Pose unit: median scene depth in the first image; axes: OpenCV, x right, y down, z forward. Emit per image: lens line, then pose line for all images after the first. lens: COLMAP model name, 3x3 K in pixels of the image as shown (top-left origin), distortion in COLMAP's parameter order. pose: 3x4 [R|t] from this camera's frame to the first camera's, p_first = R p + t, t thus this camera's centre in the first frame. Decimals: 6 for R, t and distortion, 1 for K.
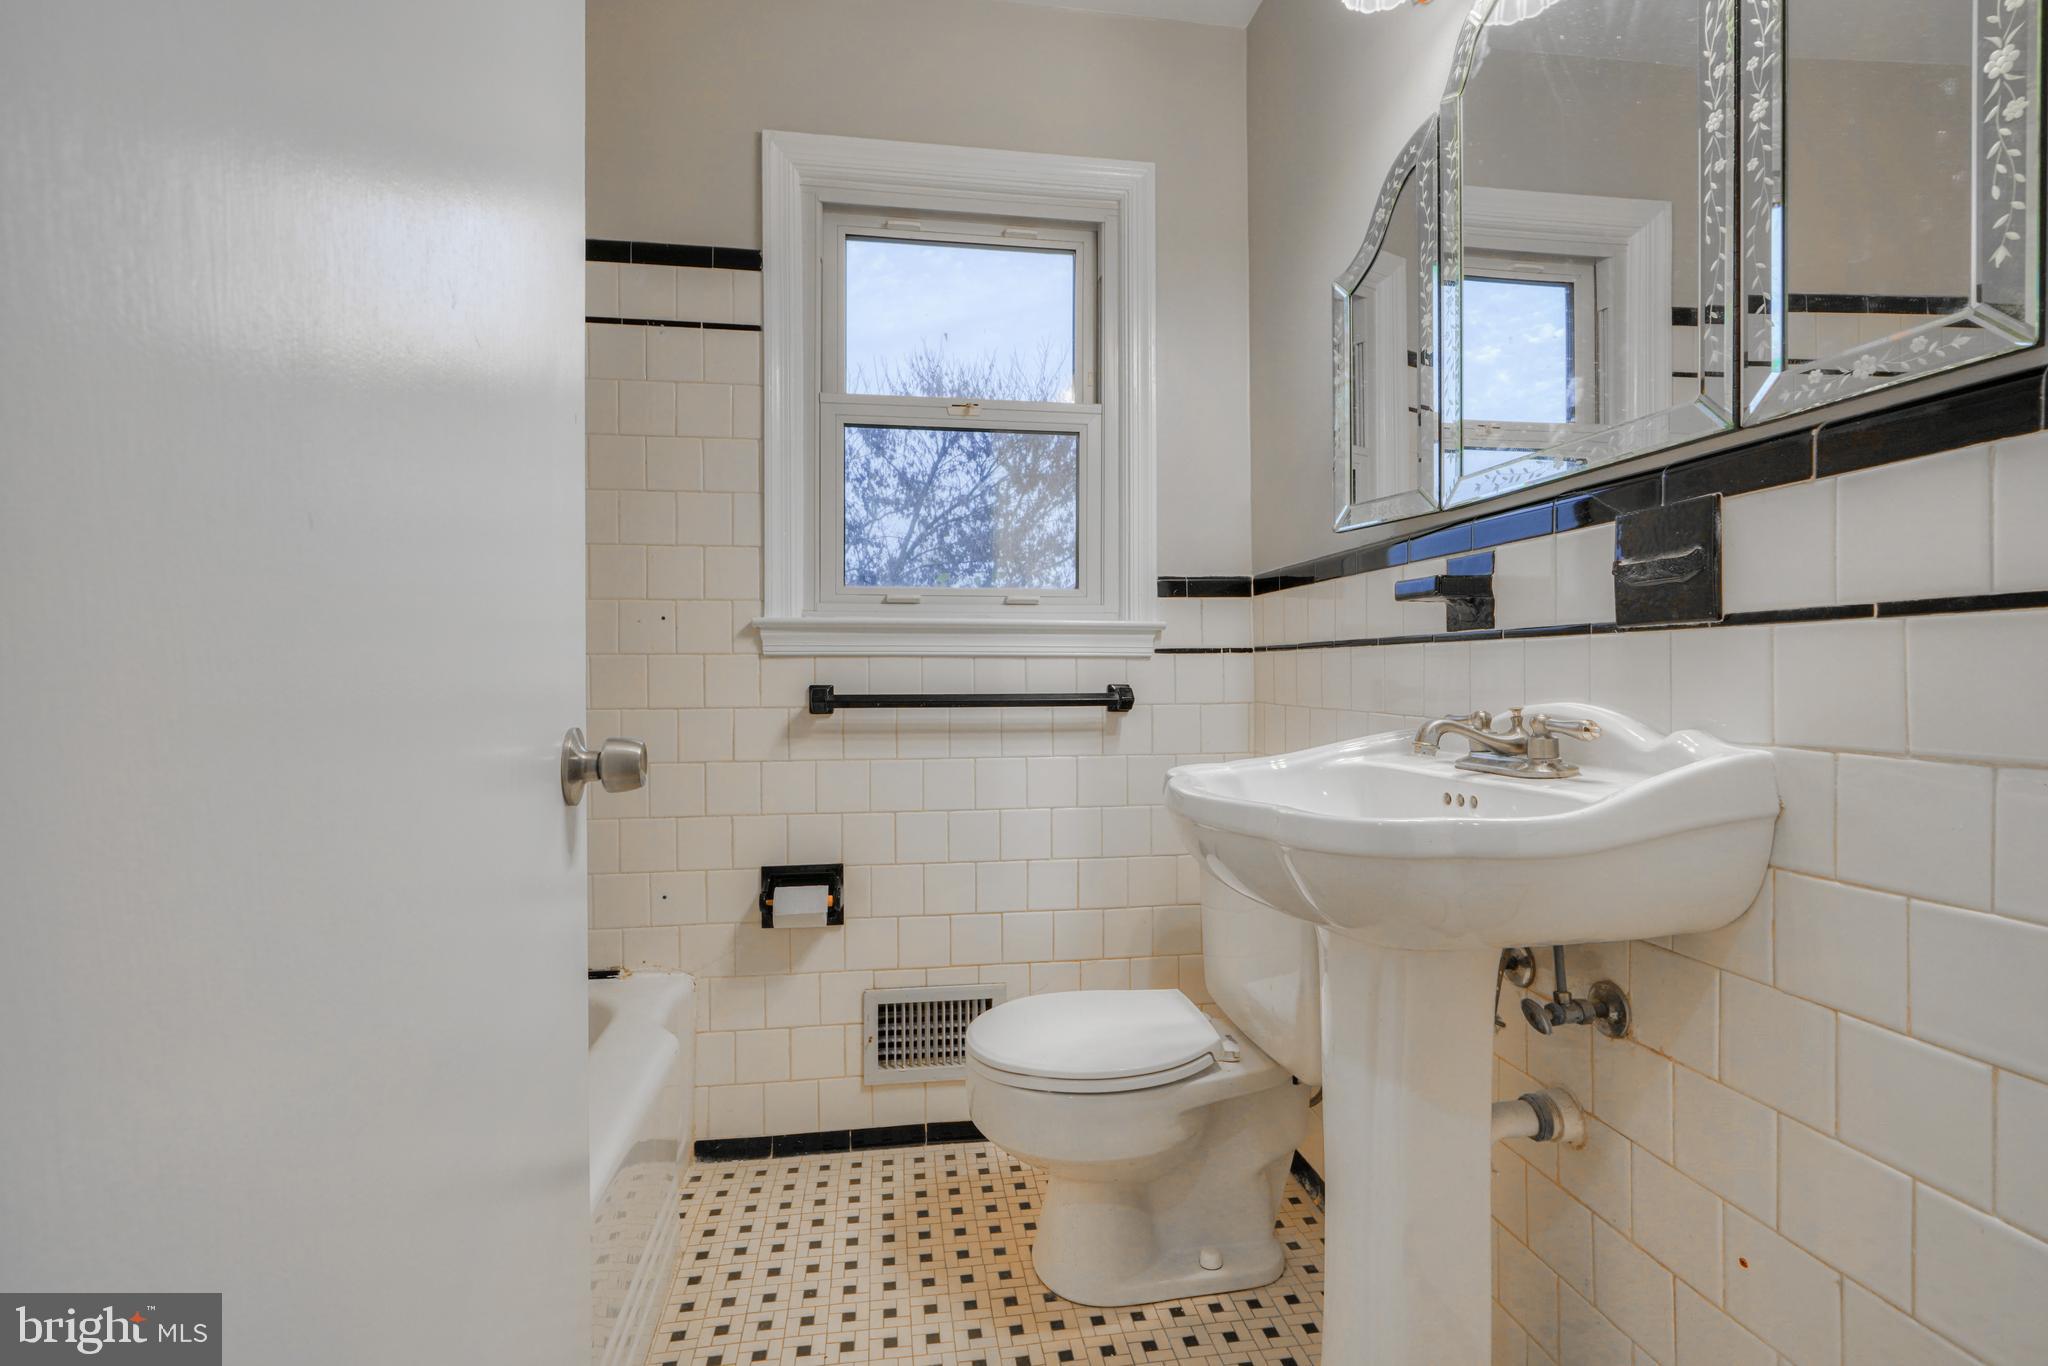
lens RADIAL K [[918.8, 0, 1023.0], [0, 918.8, 678.0], [0, 0, 1]] dist [-0.001428, 0.000857]
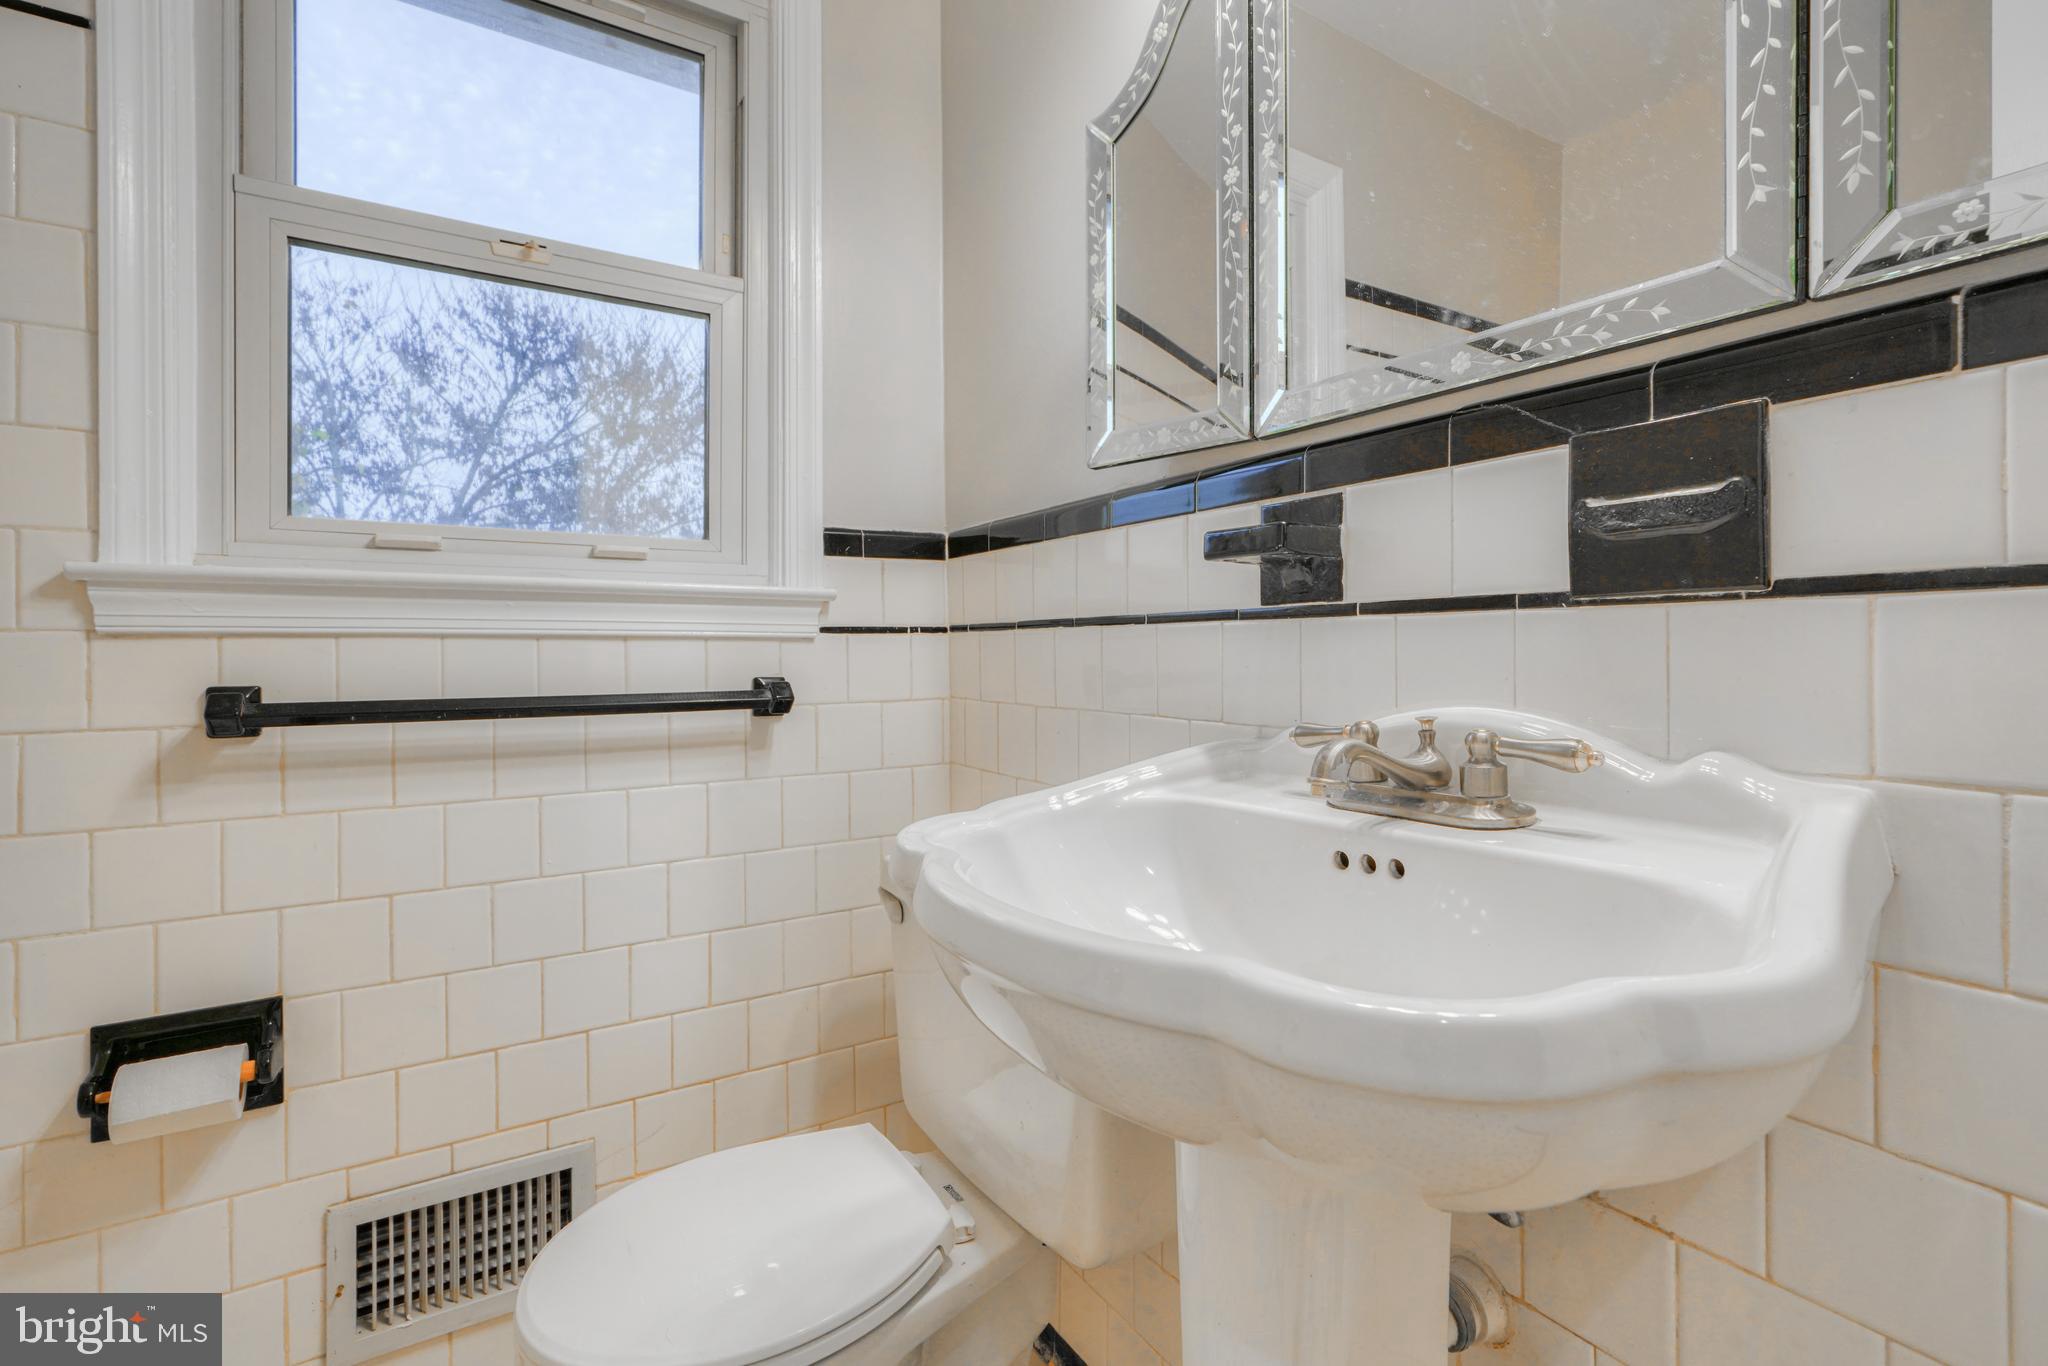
lens RADIAL K [[926.3, 0, 1027.6], [0, 926.3, 648.1], [0, 0, 1]] dist [-0.012780, 0.006346]
pose [[0.914541, -0.000829, 0.404492, -0.001947], [0.005376, 0.999934, -0.010106, -0.007232], [-0.404457, 0.011417, 0.914486, 0.279867]]
